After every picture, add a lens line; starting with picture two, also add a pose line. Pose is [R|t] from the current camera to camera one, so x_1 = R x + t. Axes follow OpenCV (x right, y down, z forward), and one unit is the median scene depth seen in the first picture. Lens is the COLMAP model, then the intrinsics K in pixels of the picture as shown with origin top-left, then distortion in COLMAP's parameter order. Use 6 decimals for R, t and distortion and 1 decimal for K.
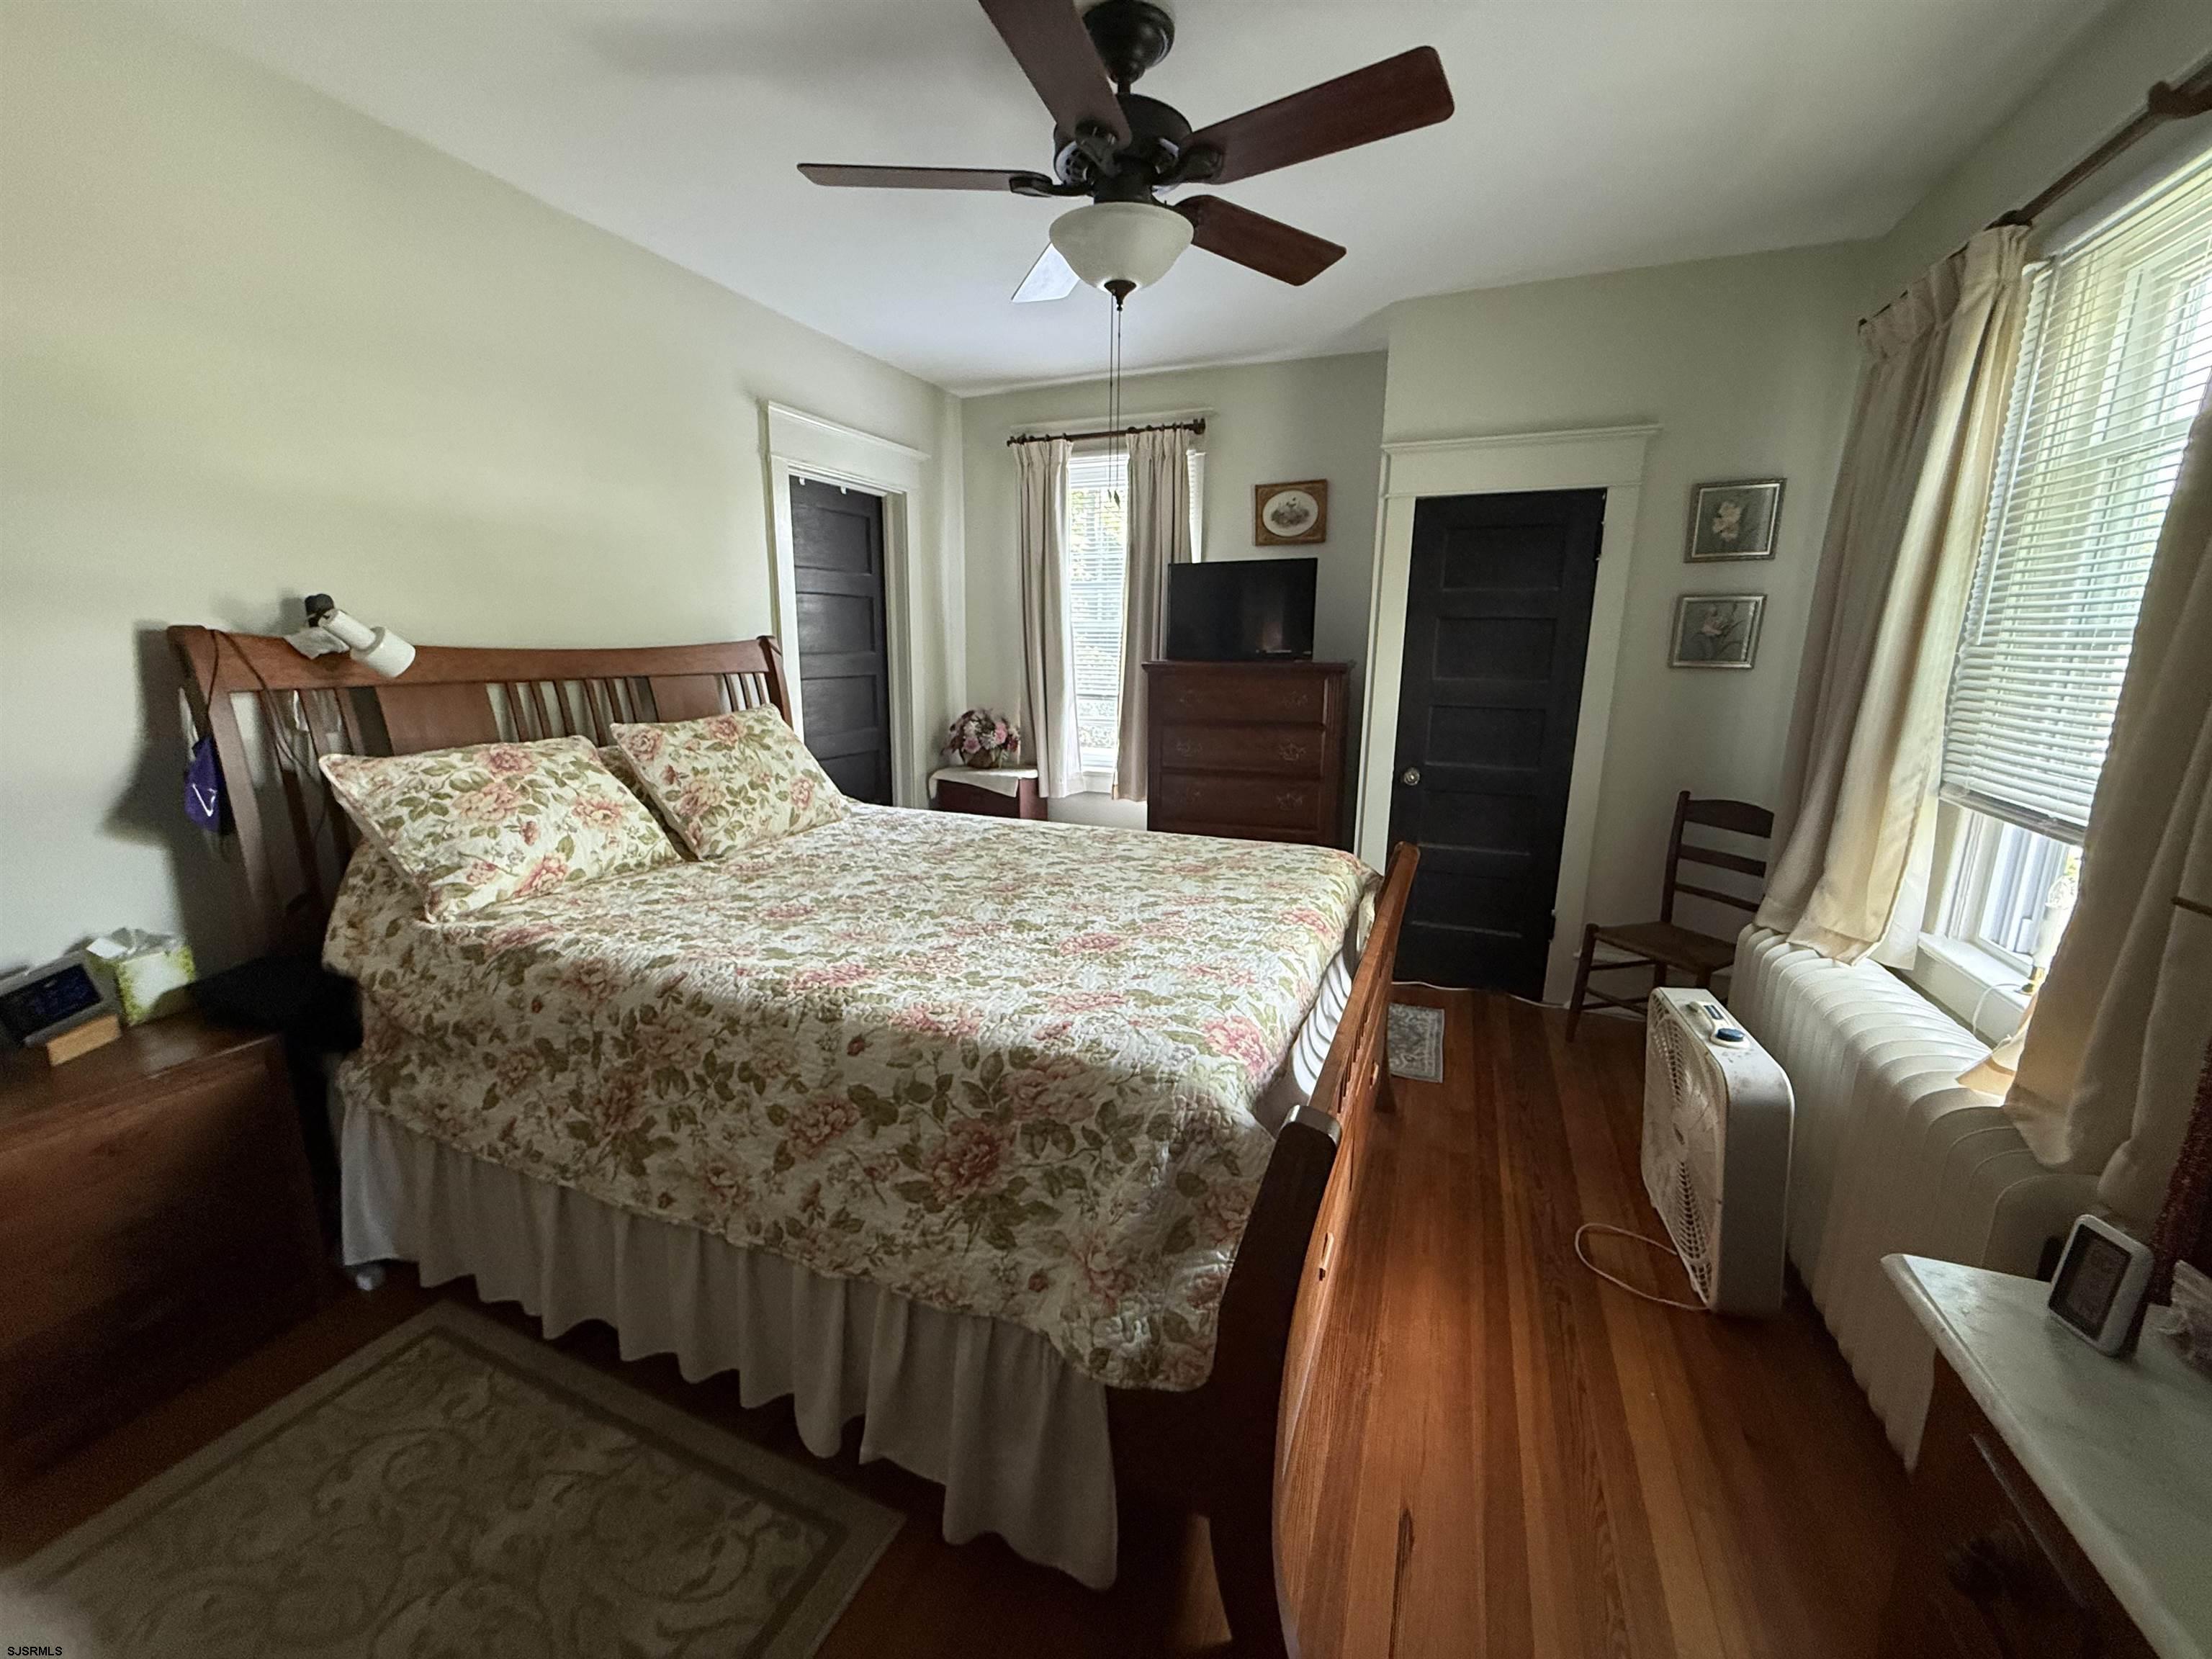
lens RADIAL K [[877.4, 0, 1098.1], [0, 877.4, 827.5], [0, 0, 1]] dist [-0.002214, 0.000251]
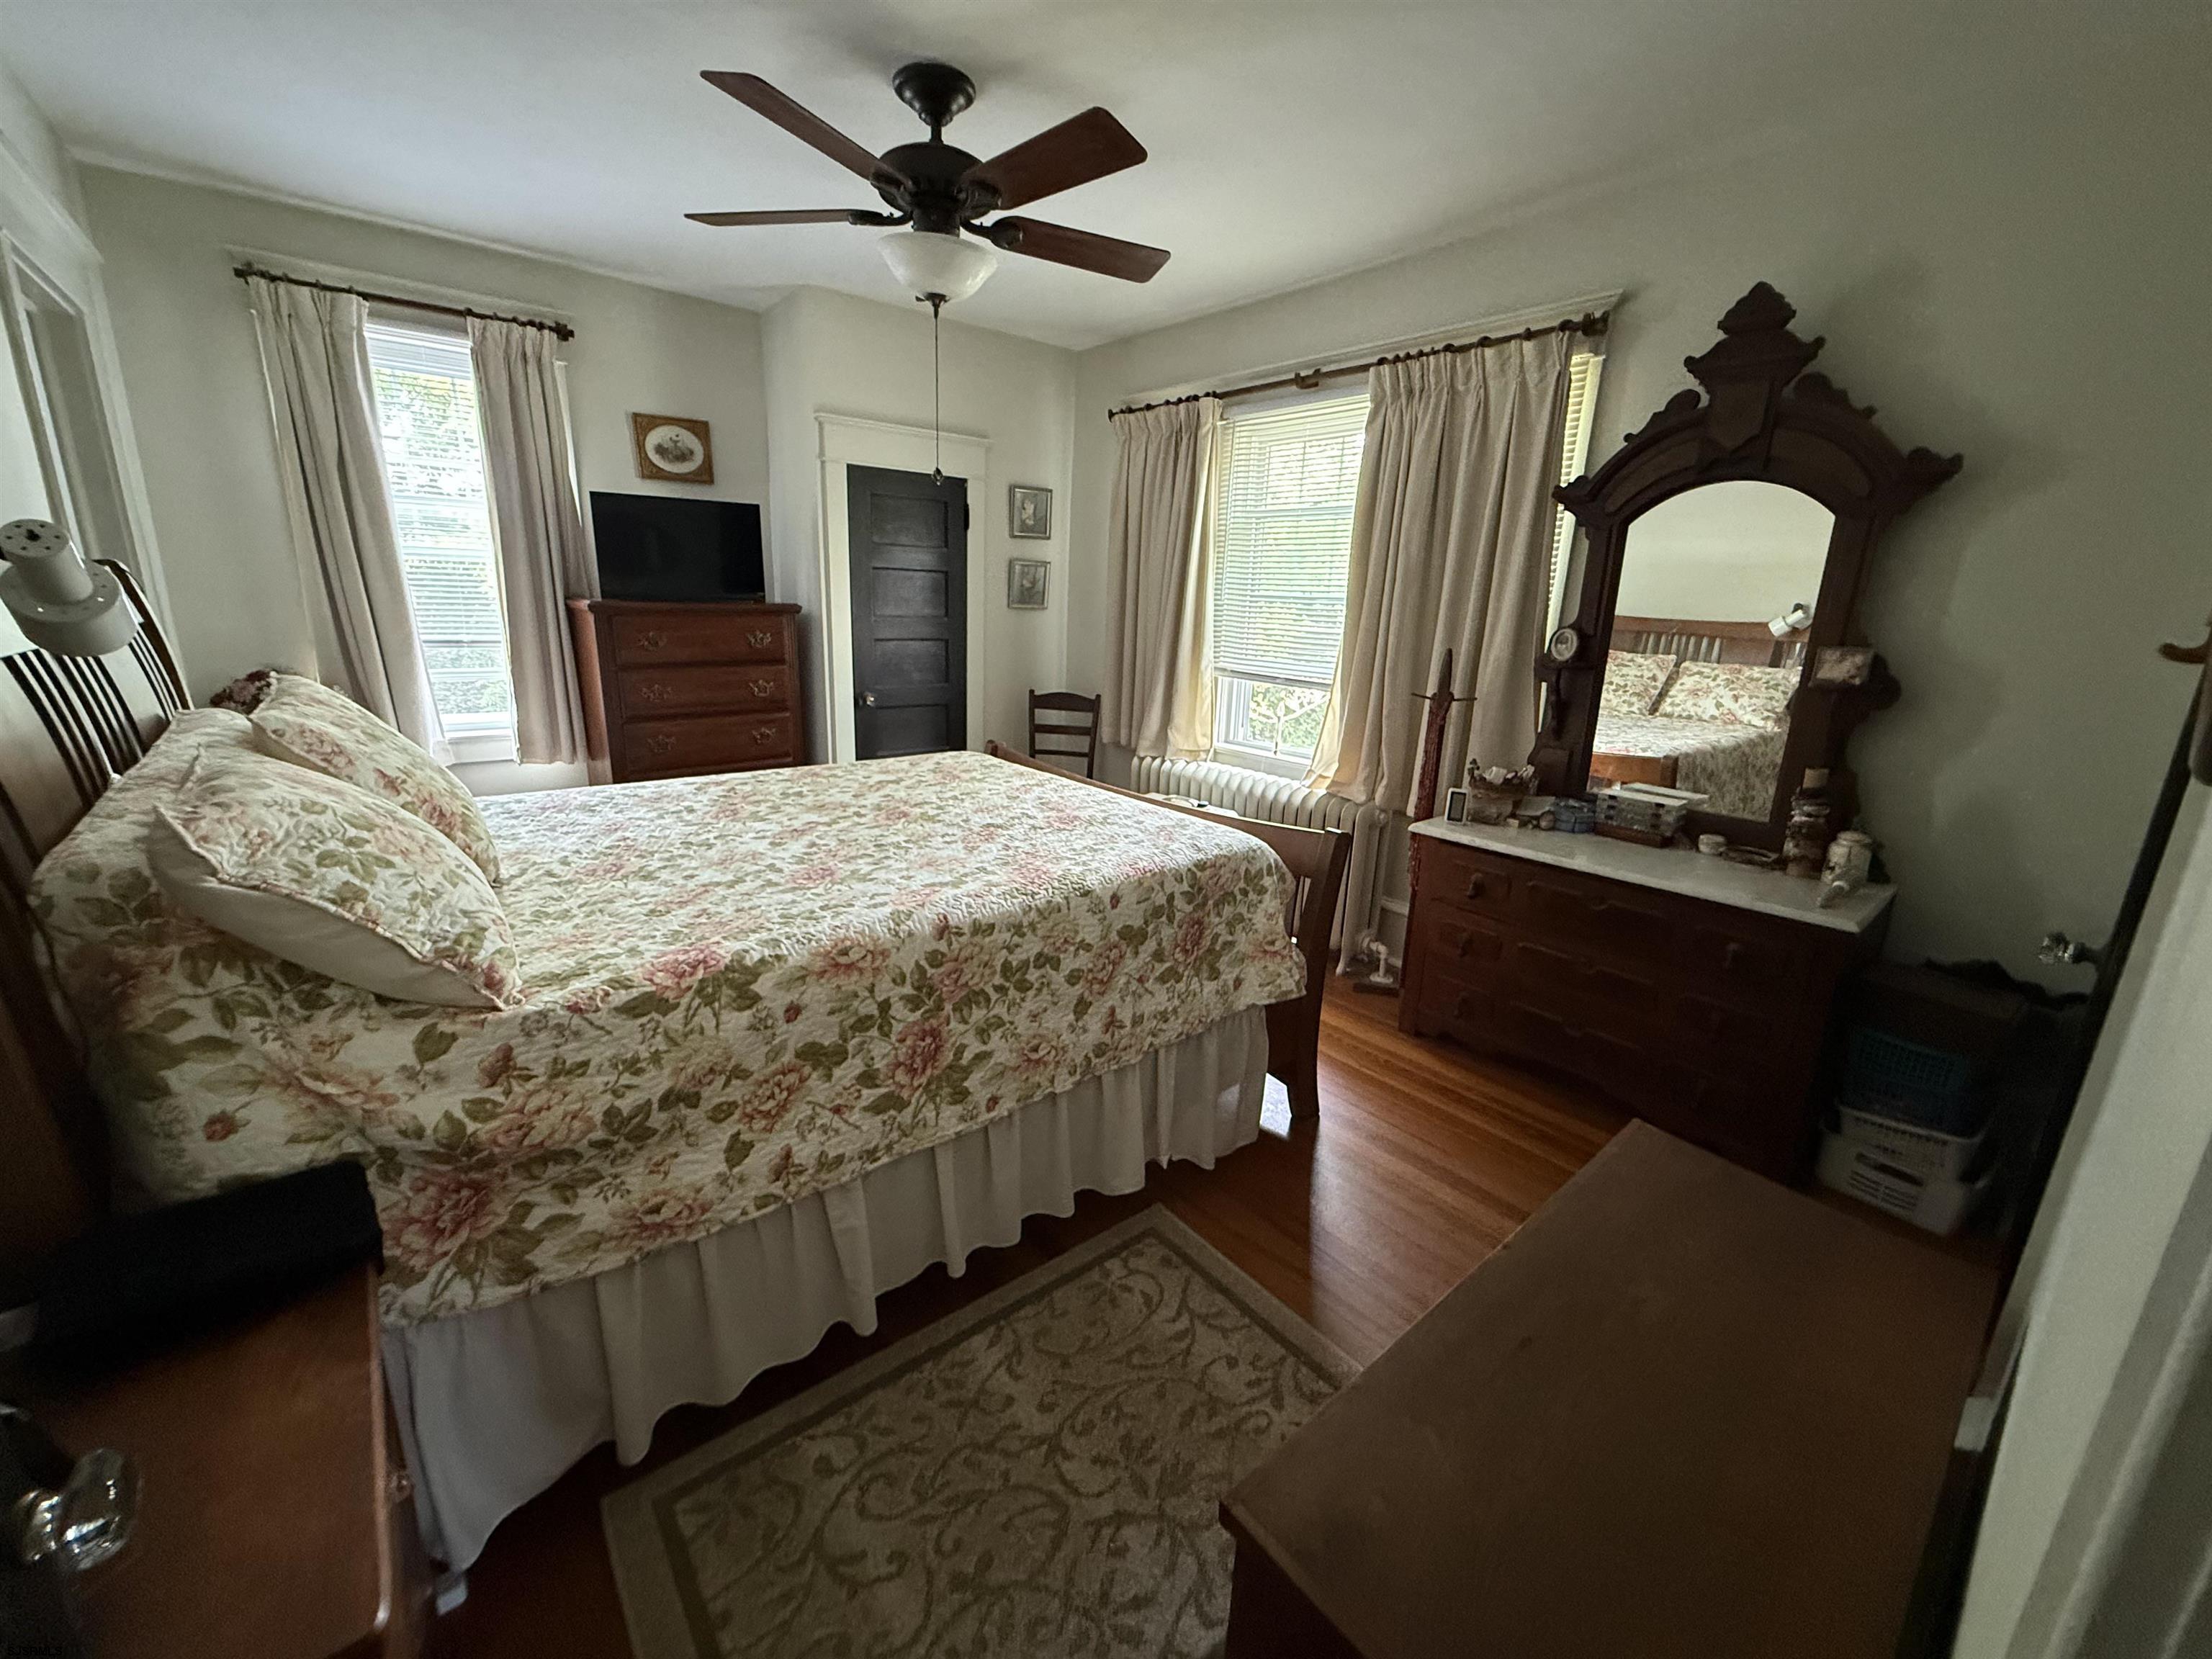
lens RADIAL K [[877.4, 0, 1098.1], [0, 877.4, 827.5], [0, 0, 1]] dist [-0.002214, 0.000251]
pose [[0.473470, -0.218768, 0.853210, -1.107454], [0.150185, 0.974531, 0.166534, -0.075818], [-0.867912, 0.049291, 0.494267, 0.254445]]
